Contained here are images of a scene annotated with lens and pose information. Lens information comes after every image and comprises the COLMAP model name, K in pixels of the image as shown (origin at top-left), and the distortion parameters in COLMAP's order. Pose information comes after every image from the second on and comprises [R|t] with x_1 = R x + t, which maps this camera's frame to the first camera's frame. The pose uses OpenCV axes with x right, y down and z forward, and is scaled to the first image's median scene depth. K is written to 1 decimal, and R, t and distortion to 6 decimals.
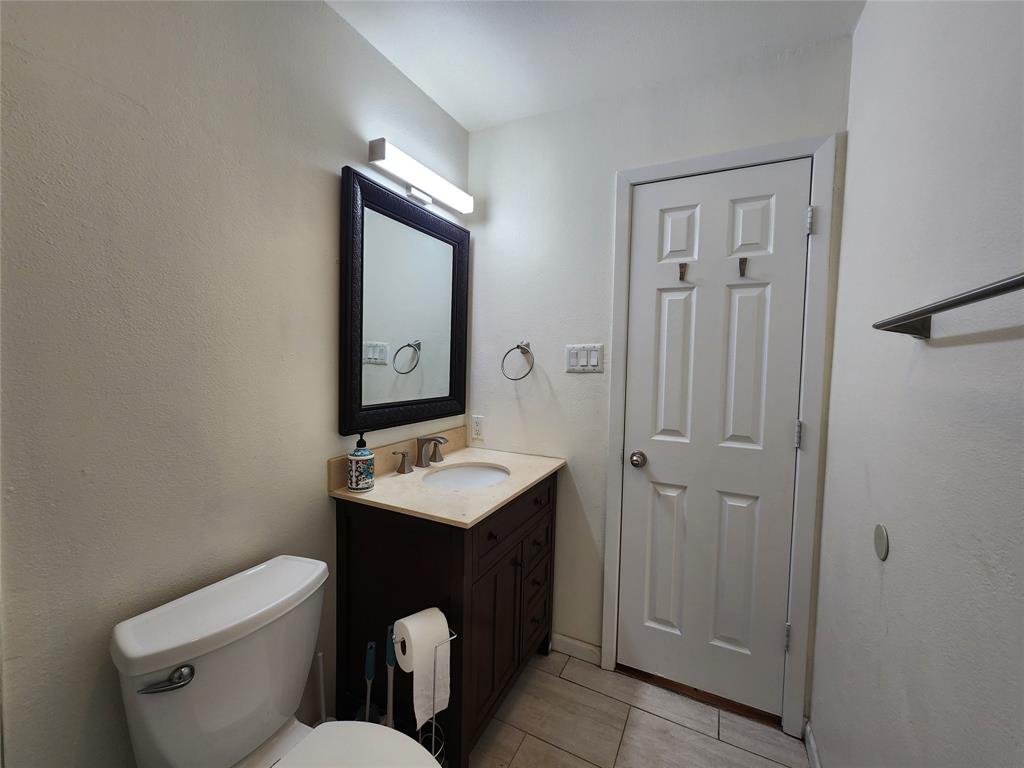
lens RADIAL K [[416.9, 0, 511.2], [0, 416.9, 383.2], [0, 0, 1]] dist [0.000593, 0.000369]
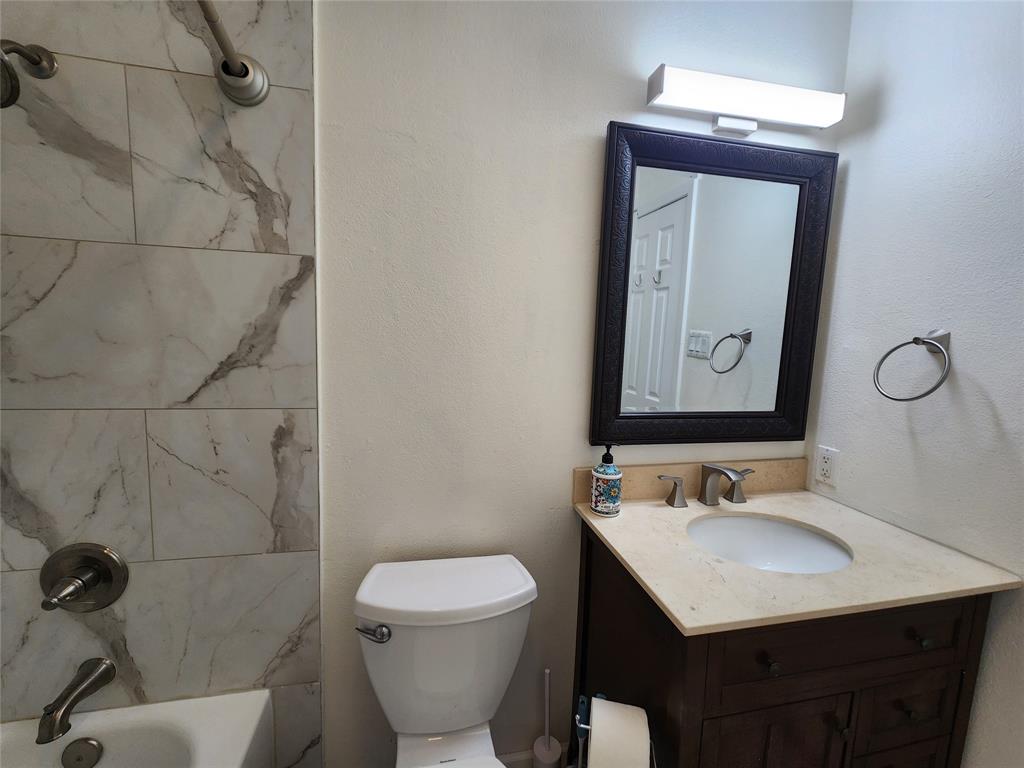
lens RADIAL K [[421.9, 0, 511.9], [0, 421.9, 380.3], [0, 0, 1]] dist [0.000069, -0.000072]
pose [[0.622162, 0.085851, -0.778167, 0.135518], [-0.059651, 0.996278, 0.062222, -0.042877], [0.780613, 0.007706, 0.624967, 0.262796]]
